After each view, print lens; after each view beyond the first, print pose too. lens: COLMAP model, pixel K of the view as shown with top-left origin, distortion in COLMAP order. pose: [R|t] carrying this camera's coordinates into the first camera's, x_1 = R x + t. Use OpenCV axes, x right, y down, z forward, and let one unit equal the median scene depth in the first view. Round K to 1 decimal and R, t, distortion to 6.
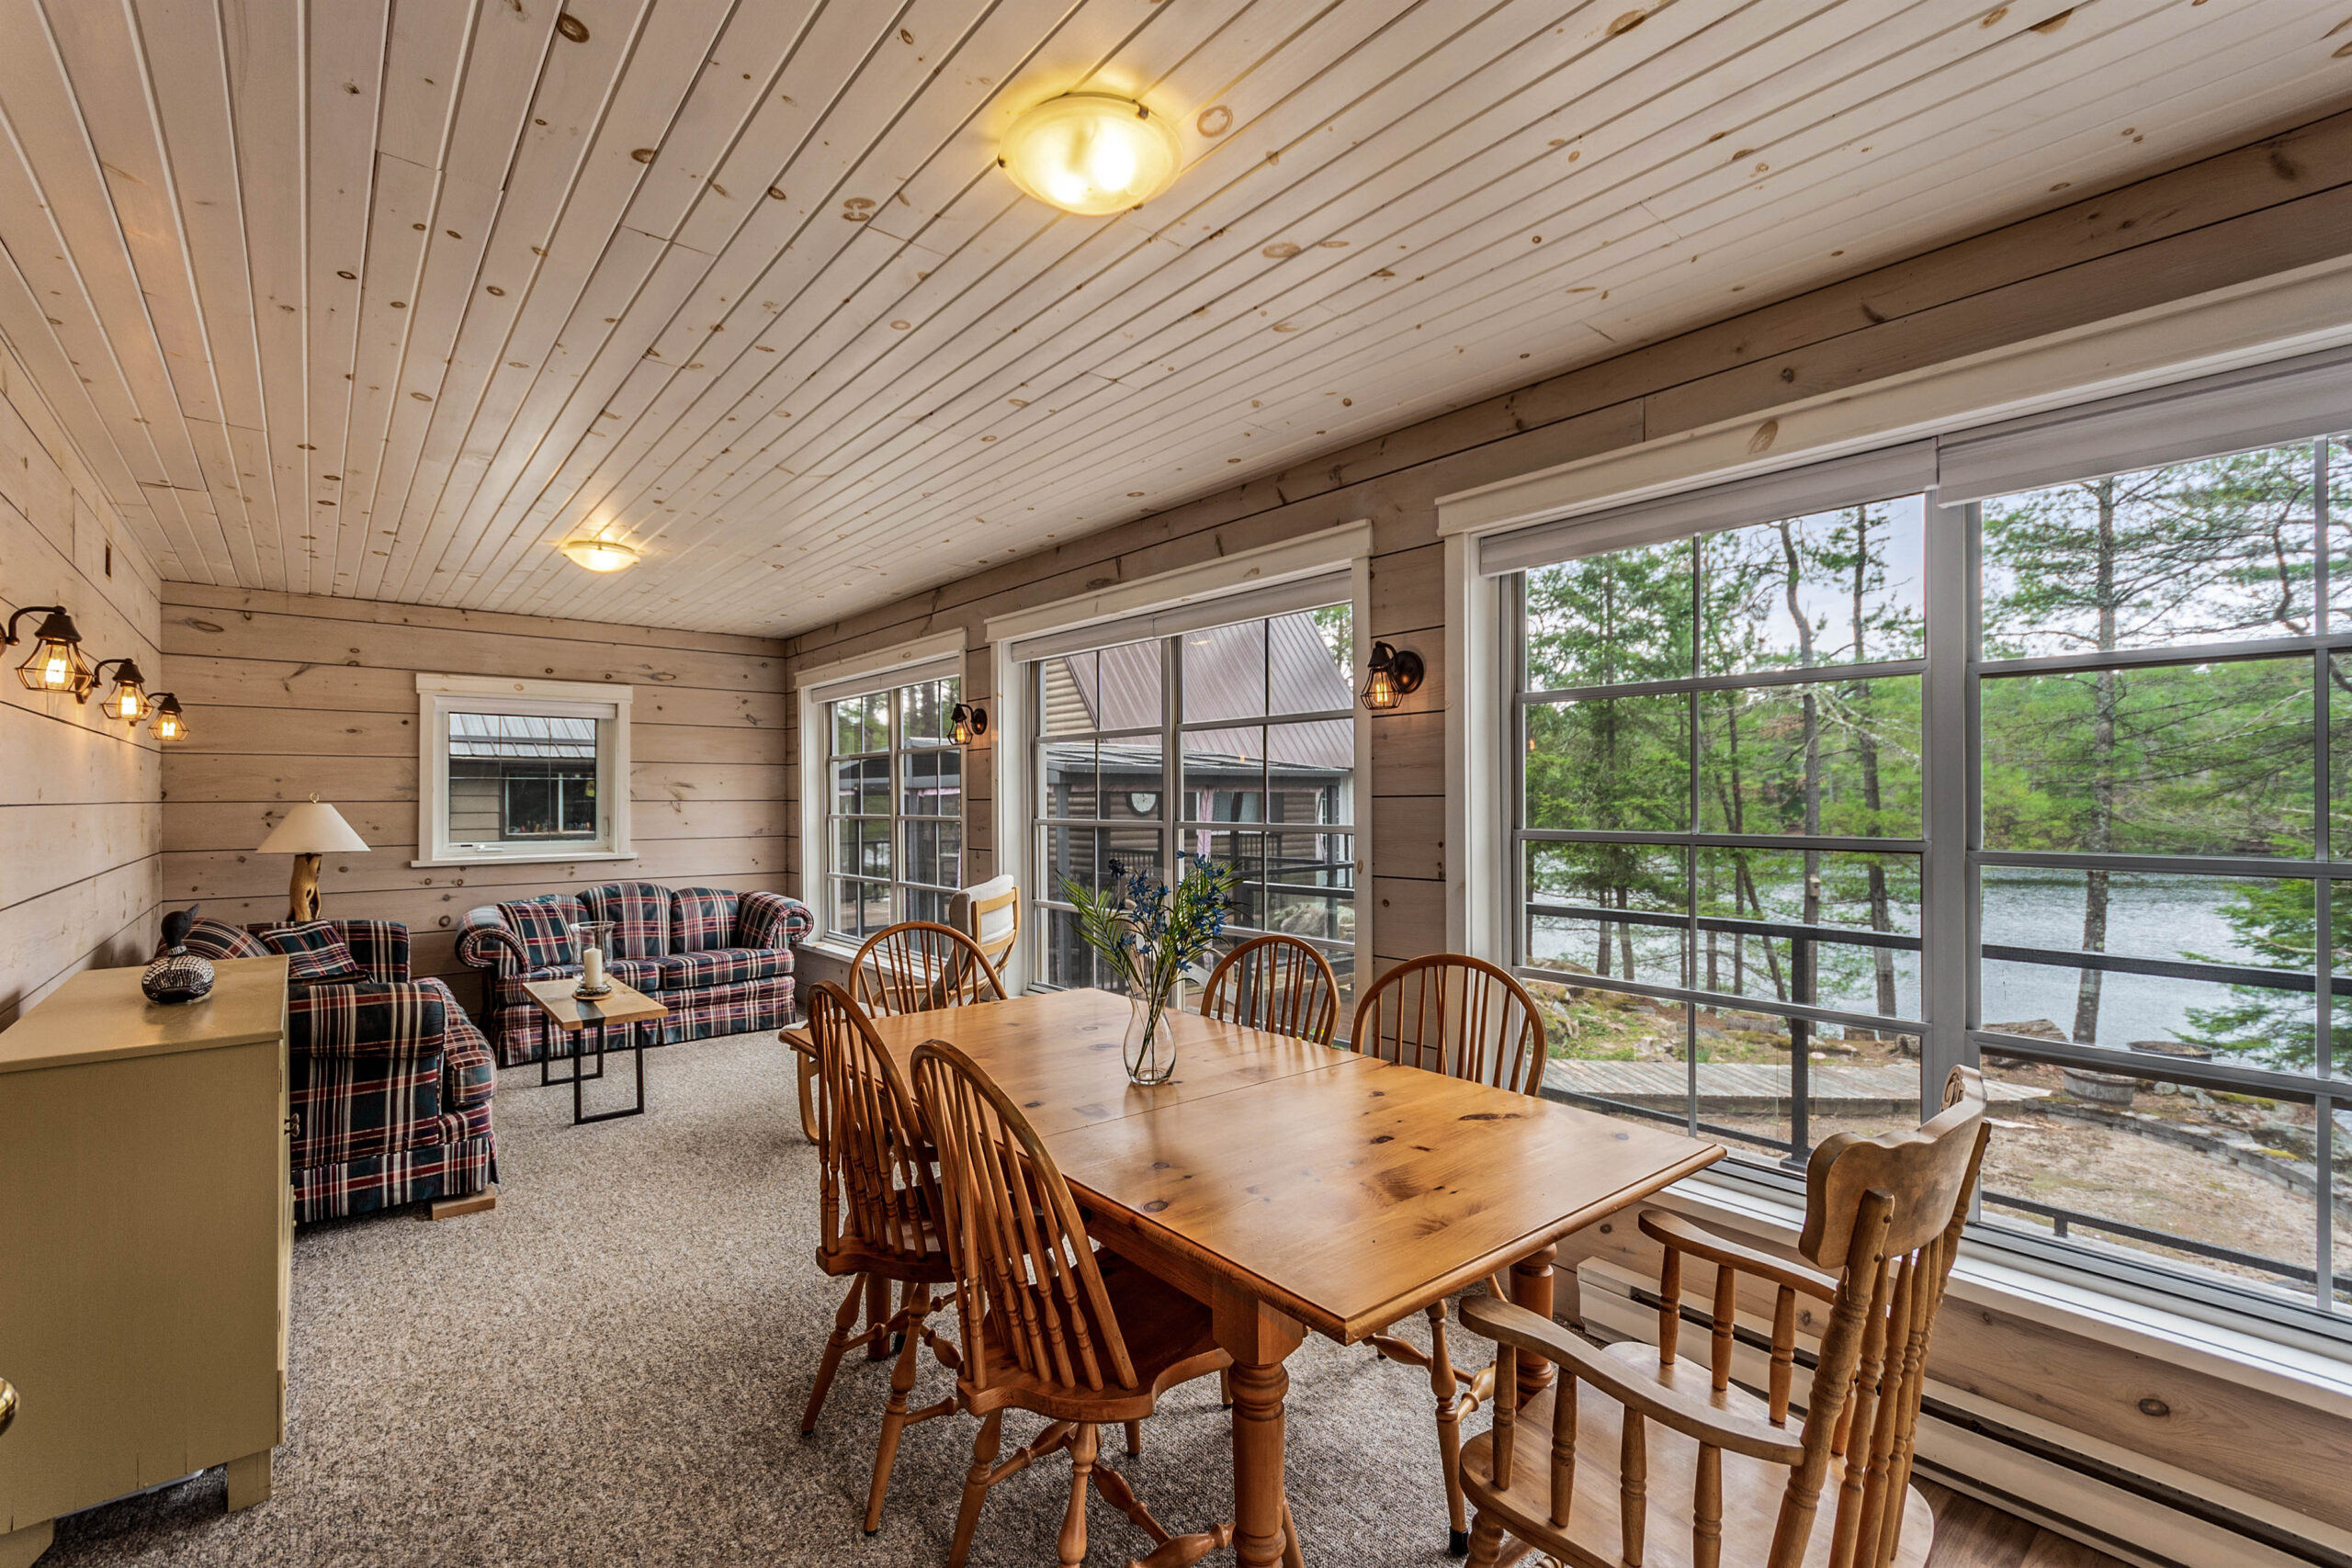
lens RADIAL K [[1034.8, 0, 1173.6], [0, 1034.8, 792.2], [0, 0, 1]] dist [0.007623, -0.003163]
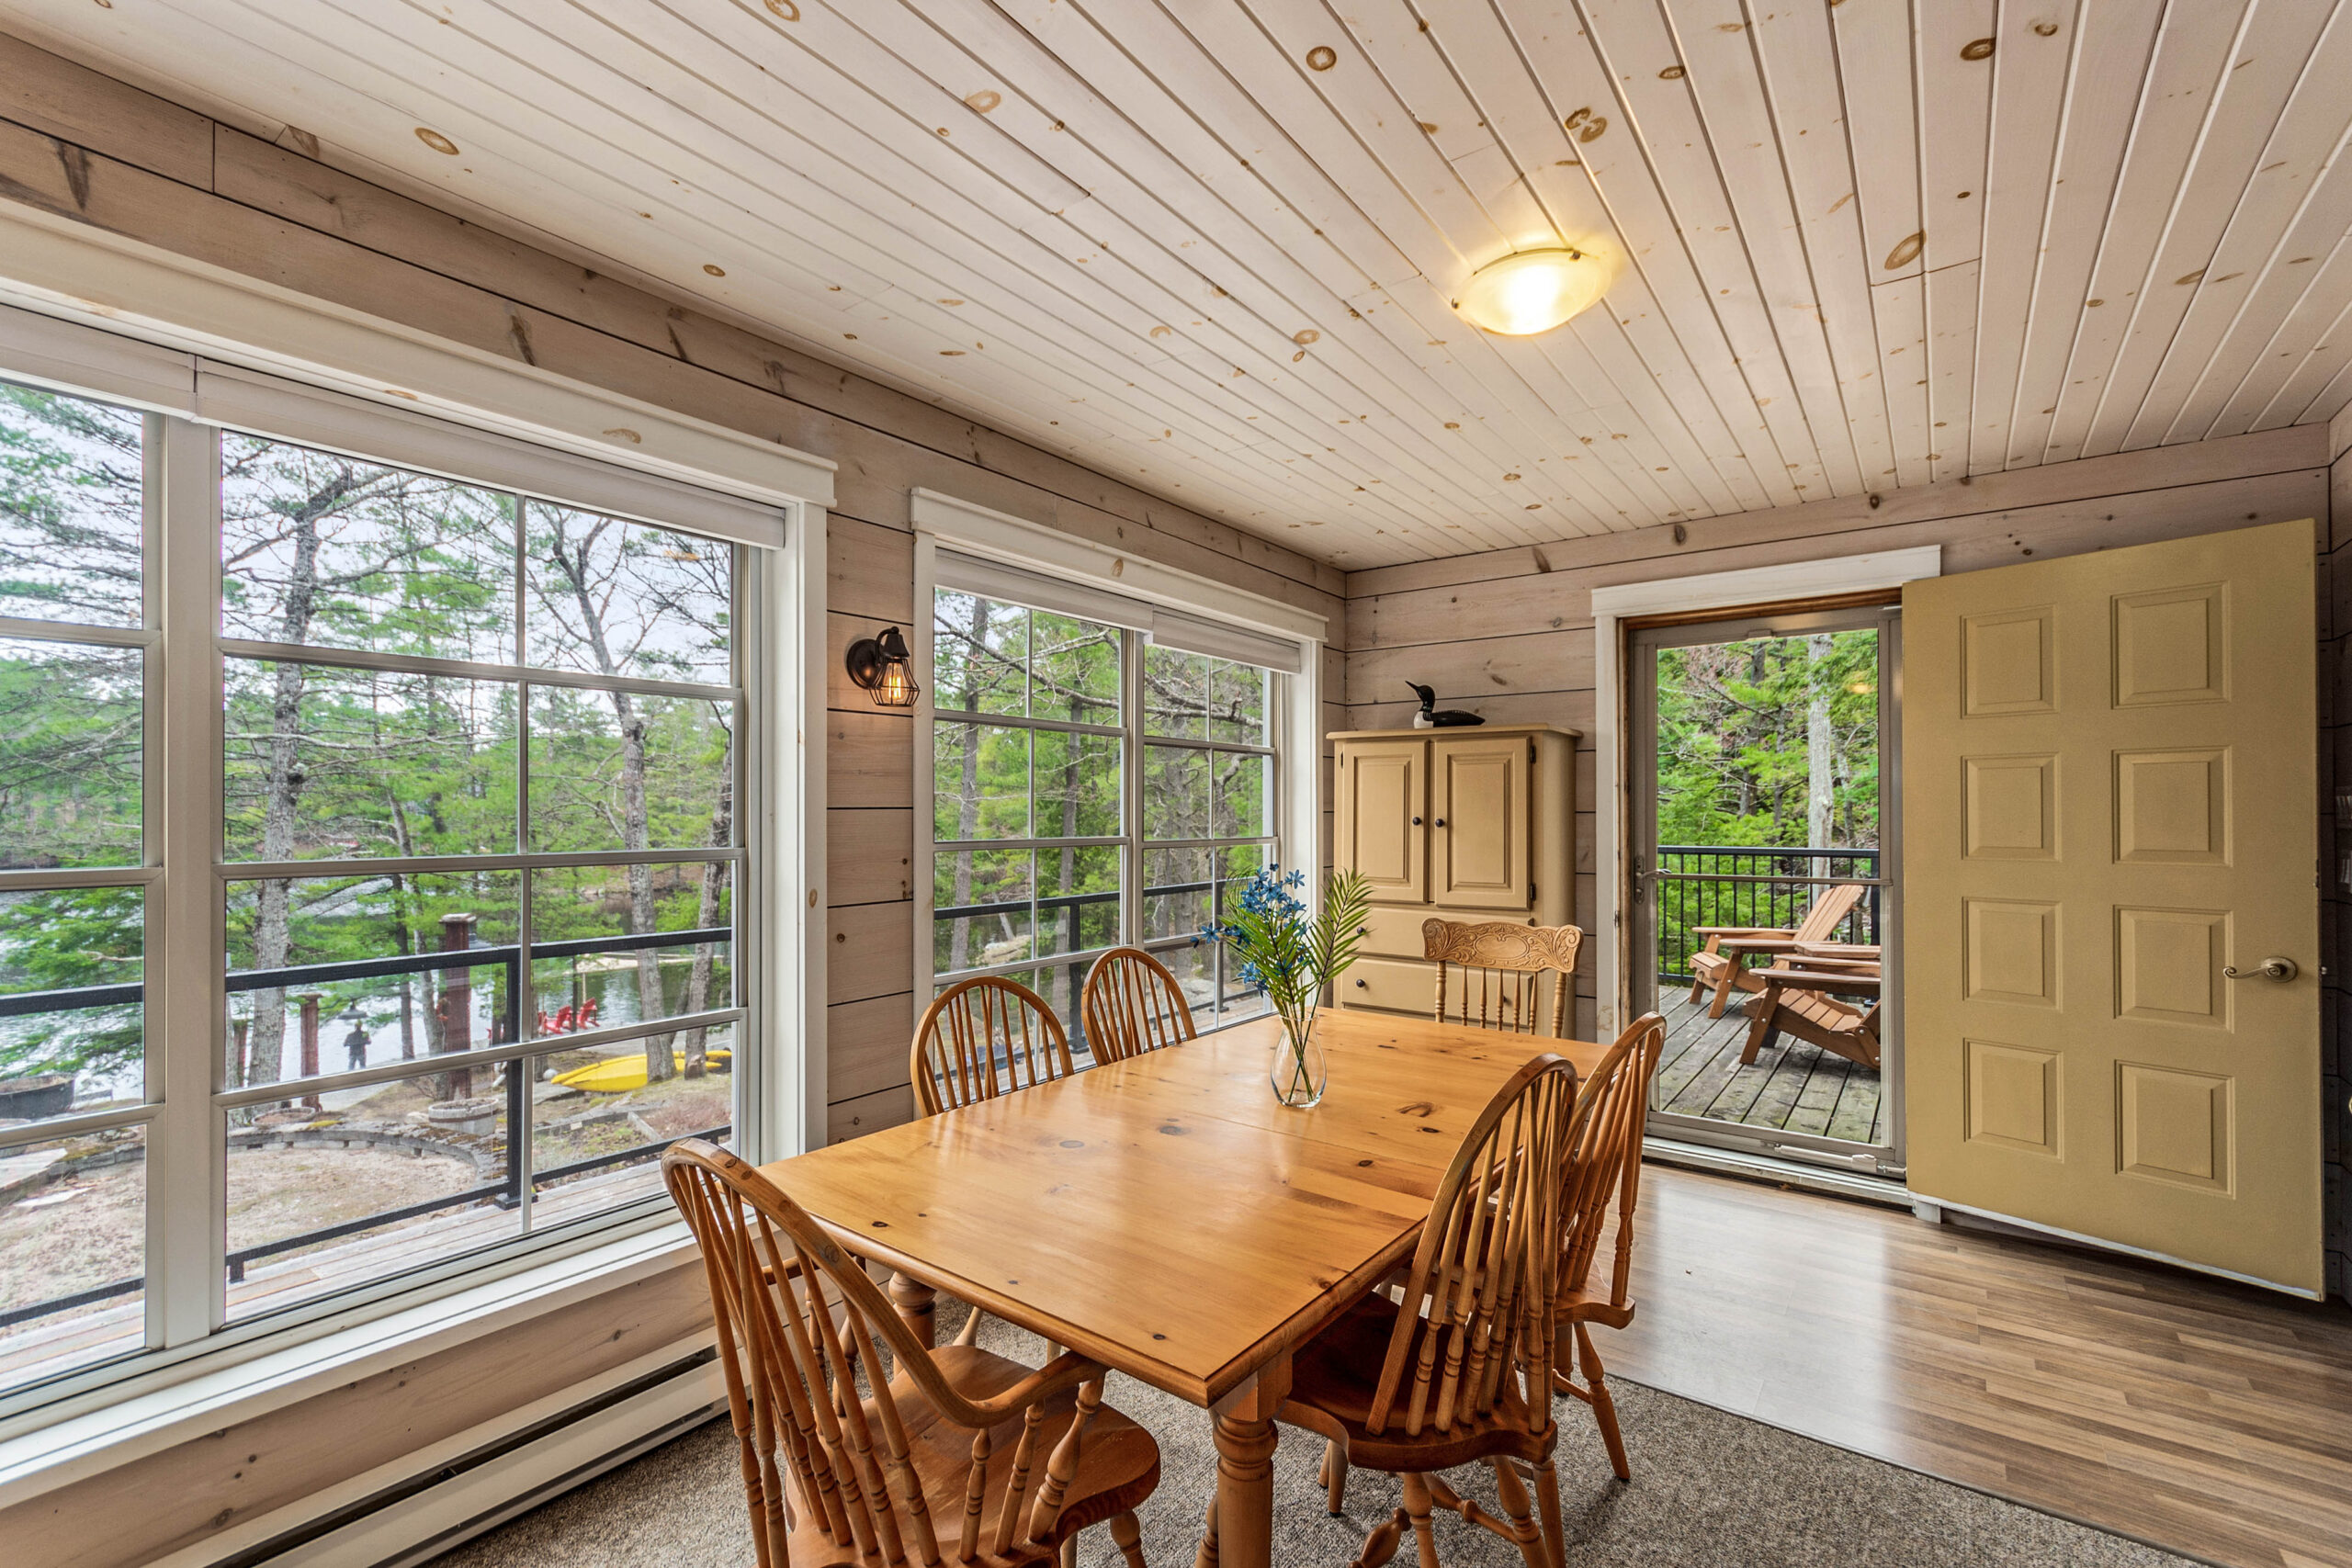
lens RADIAL K [[1034.8, 0, 1139.7], [0, 1034.8, 807.4], [0, 0, 1]] dist [0.007623, -0.003163]
pose [[-0.220127, 0.004972, 0.975459, -0.712320], [-0.001838, 0.999983, -0.005511, 0.007902], [-0.975470, -0.003006, -0.220114, 1.039158]]
